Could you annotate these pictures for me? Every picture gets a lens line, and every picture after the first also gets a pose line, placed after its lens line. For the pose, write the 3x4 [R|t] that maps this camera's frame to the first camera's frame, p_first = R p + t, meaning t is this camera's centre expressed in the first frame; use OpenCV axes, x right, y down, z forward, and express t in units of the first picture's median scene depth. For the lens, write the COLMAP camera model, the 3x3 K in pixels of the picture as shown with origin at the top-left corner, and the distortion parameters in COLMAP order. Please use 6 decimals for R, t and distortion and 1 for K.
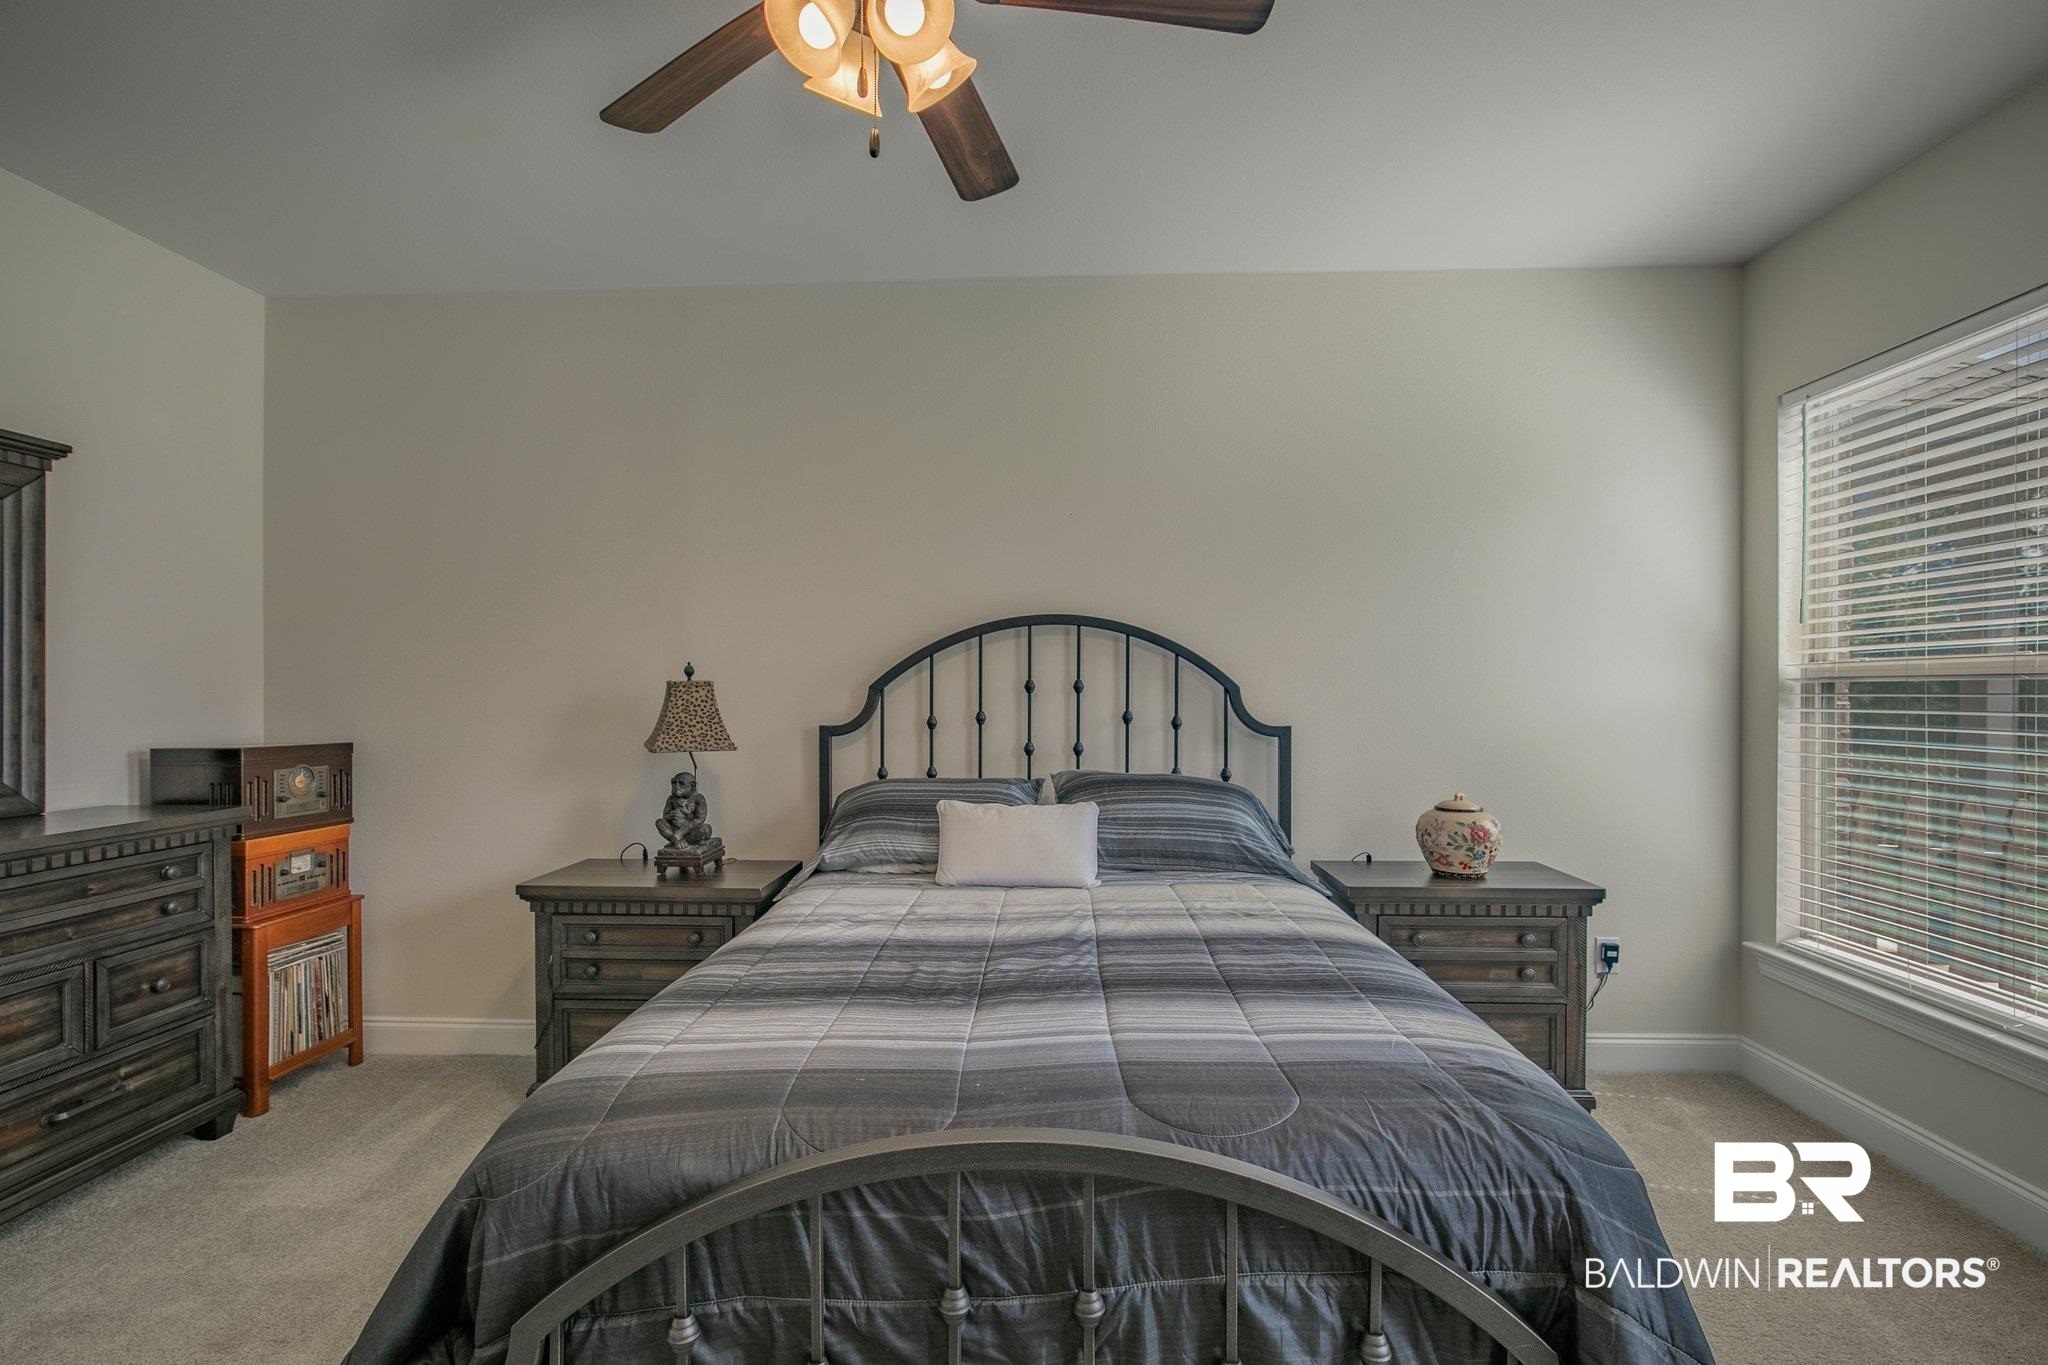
lens RADIAL K [[975.8, 0, 1014.7], [0, 975.8, 687.2], [0, 0, 1]] dist [0.001458, -0.002424]
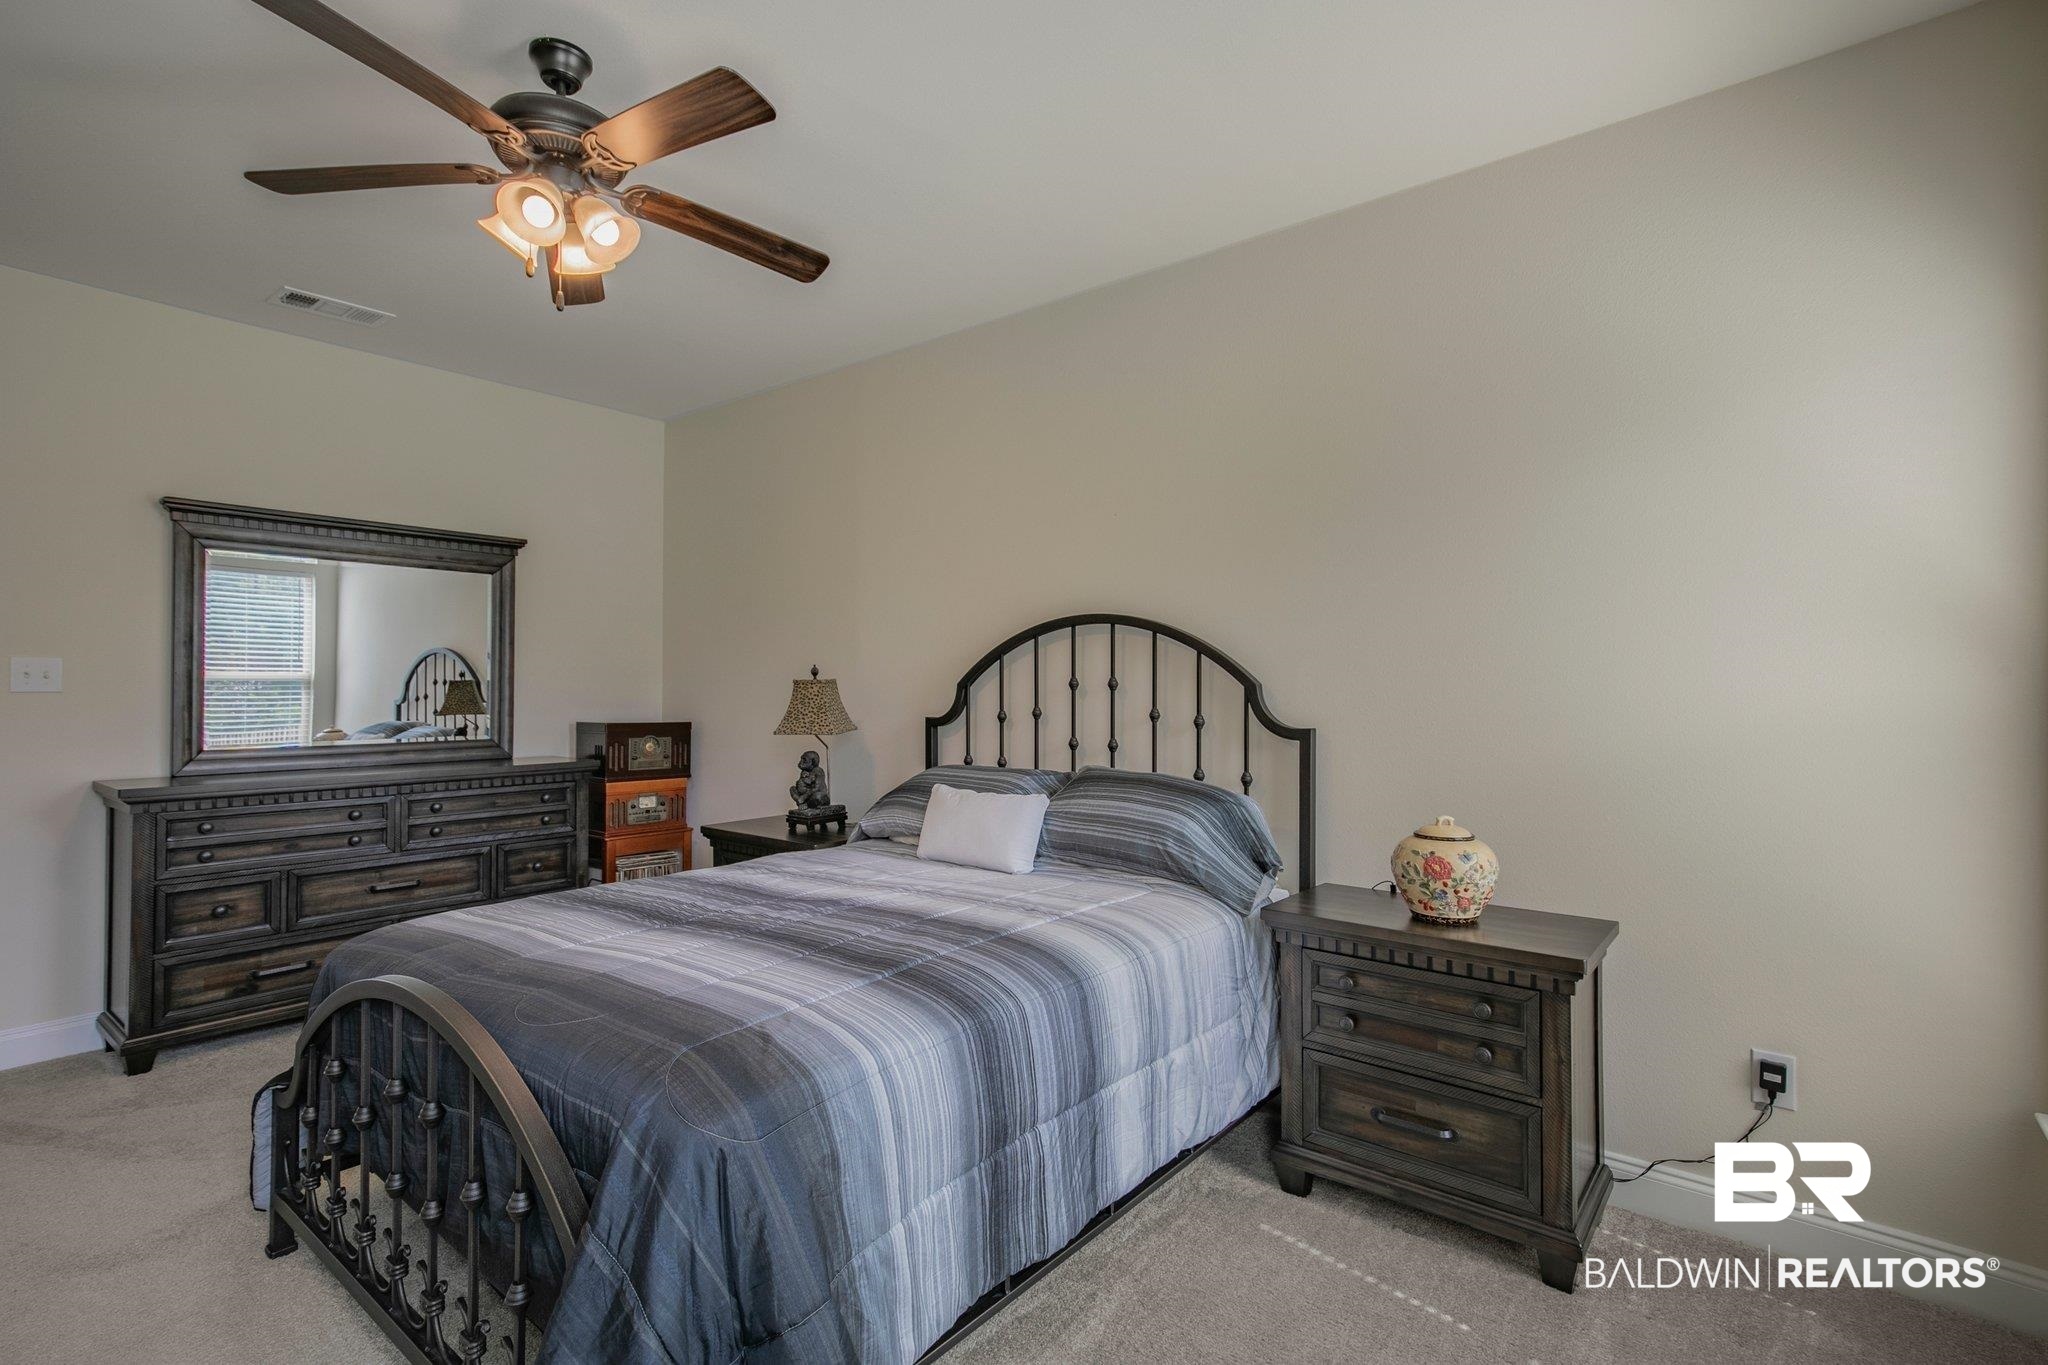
lens RADIAL K [[975.8, 0, 1025.1], [0, 975.8, 654.5], [0, 0, 1]] dist [0.001458, -0.002424]
pose [[0.804038, -0.016965, -0.594336, 0.636844], [-0.005011, 0.999364, -0.035307, 0.005262], [0.594556, 0.031366, 0.803442, 0.140335]]
